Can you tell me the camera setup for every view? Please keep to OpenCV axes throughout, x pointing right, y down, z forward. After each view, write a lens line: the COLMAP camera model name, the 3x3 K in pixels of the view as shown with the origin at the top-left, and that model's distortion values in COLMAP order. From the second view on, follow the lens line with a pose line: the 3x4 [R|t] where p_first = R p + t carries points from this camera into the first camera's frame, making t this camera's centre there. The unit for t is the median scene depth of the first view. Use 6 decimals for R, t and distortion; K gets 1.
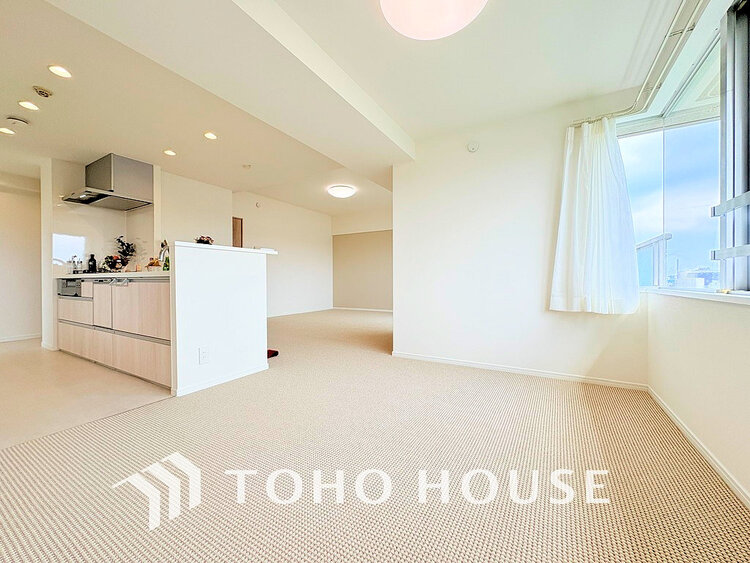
lens RADIAL K [[300.9, 0, 378.0], [0, 300.9, 281.8], [0, 0, 1]] dist [0.000665, 0.000082]
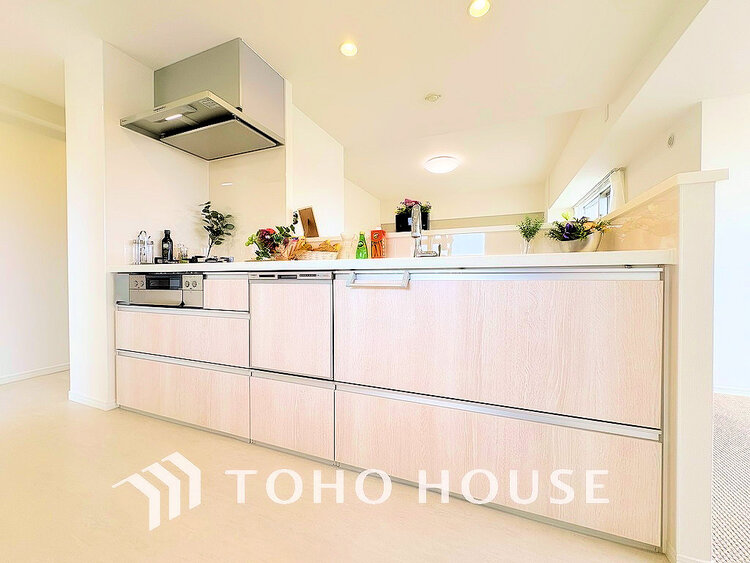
lens RADIAL K [[300.9, 0, 375.6], [0, 300.9, 281.6], [0, 0, 1]] dist [0.000665, 0.000082]
pose [[0.989266, -0.000169, 0.146127, -0.688245], [-0.000703, 0.999982, 0.005912, 0.001388], [-0.146126, -0.005951, 0.989248, 0.412832]]
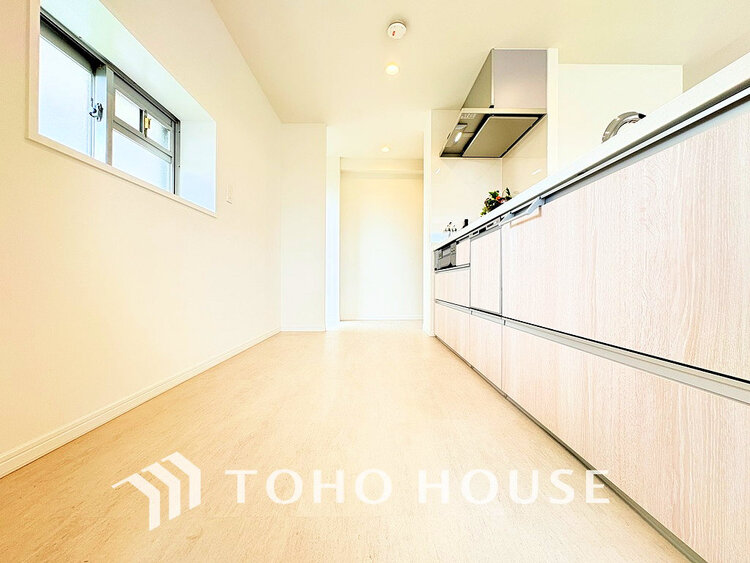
lens RADIAL K [[300.9, 0, 376.2], [0, 300.9, 280.8], [0, 0, 1]] dist [0.000665, 0.000082]
pose [[0.513861, -0.002411, -0.857870, -0.429863], [-0.010793, 0.999899, -0.009275, 0.081586], [0.857805, 0.014025, 0.513783, 0.430580]]
